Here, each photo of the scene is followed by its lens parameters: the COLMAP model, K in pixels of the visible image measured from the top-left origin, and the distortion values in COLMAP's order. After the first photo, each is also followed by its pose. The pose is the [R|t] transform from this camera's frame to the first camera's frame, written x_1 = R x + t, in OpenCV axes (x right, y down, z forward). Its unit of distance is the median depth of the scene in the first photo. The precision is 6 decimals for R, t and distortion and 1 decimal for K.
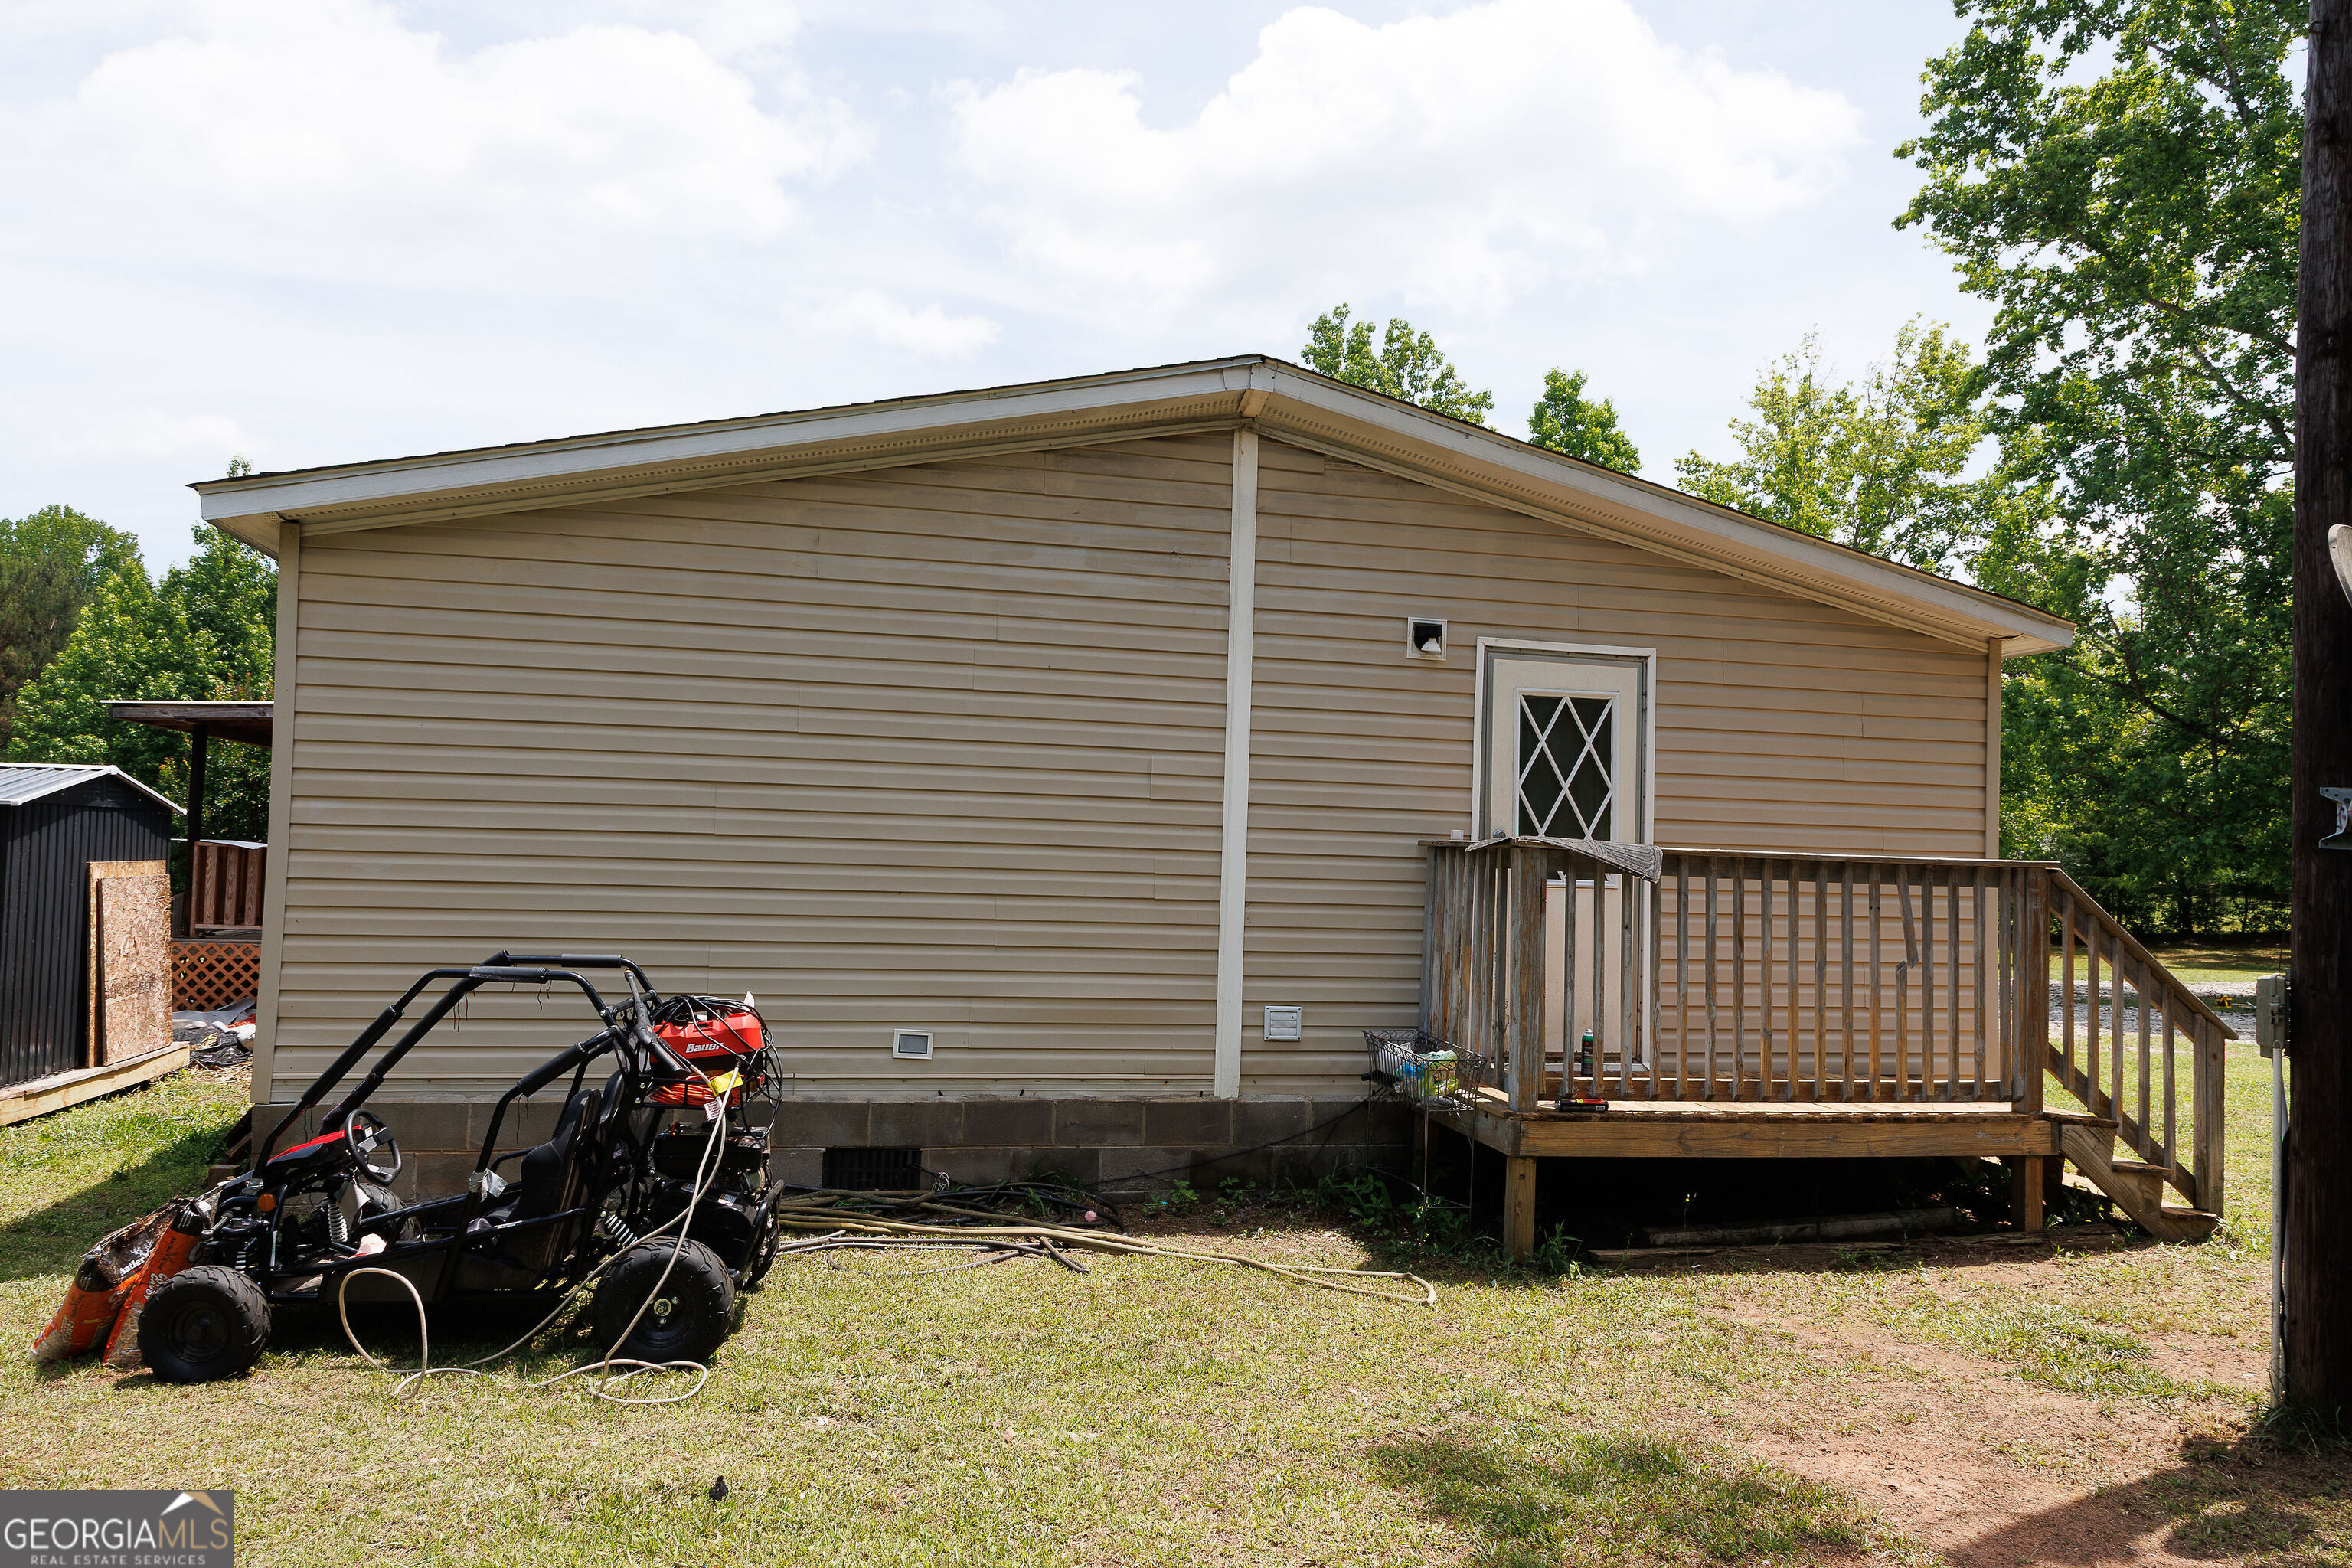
lens RADIAL K [[1581.3, 0, 1176.5], [0, 1581.3, 786.6], [0, 0, 1]] dist [0.012360, 0.002824]
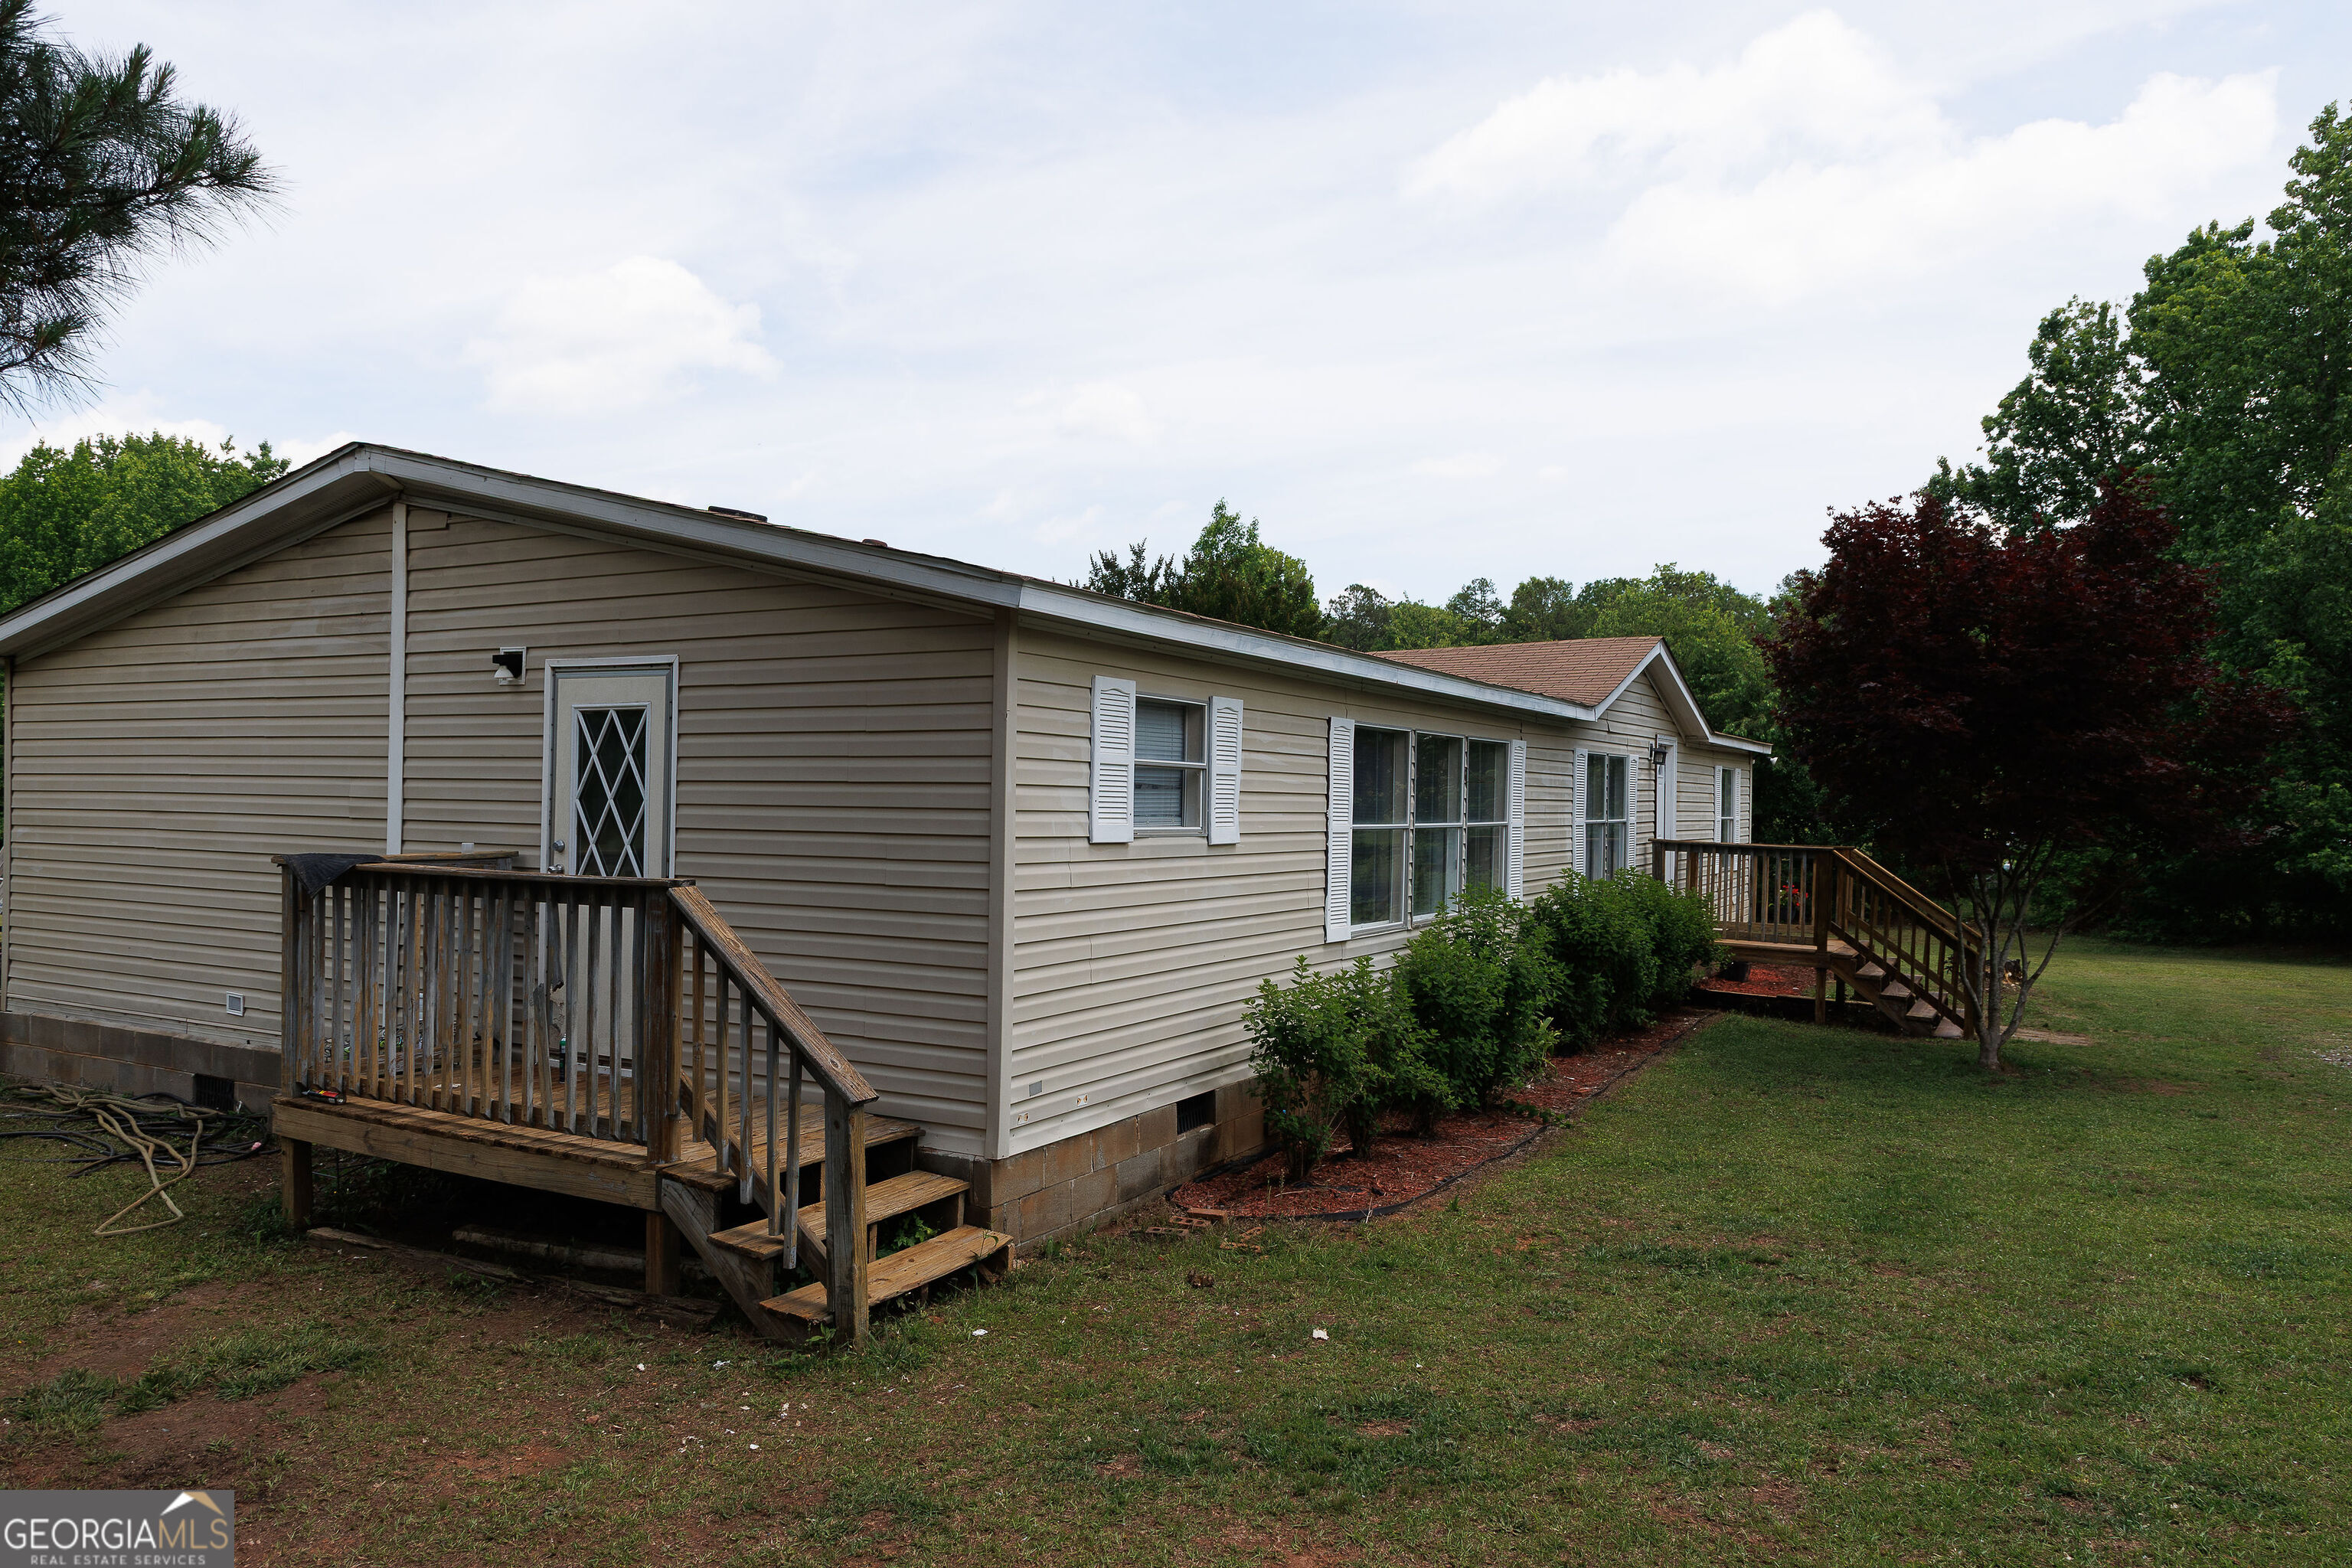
lens RADIAL K [[1581.3, 0, 1177.7], [0, 1581.3, 787.2], [0, 0, 1]] dist [0.012360, 0.002824]
pose [[0.747811, -0.024583, -0.663457, 1.206130], [0.038329, 0.999246, 0.006178, 0.001274], [0.662804, -0.030049, 0.748189, 0.478069]]
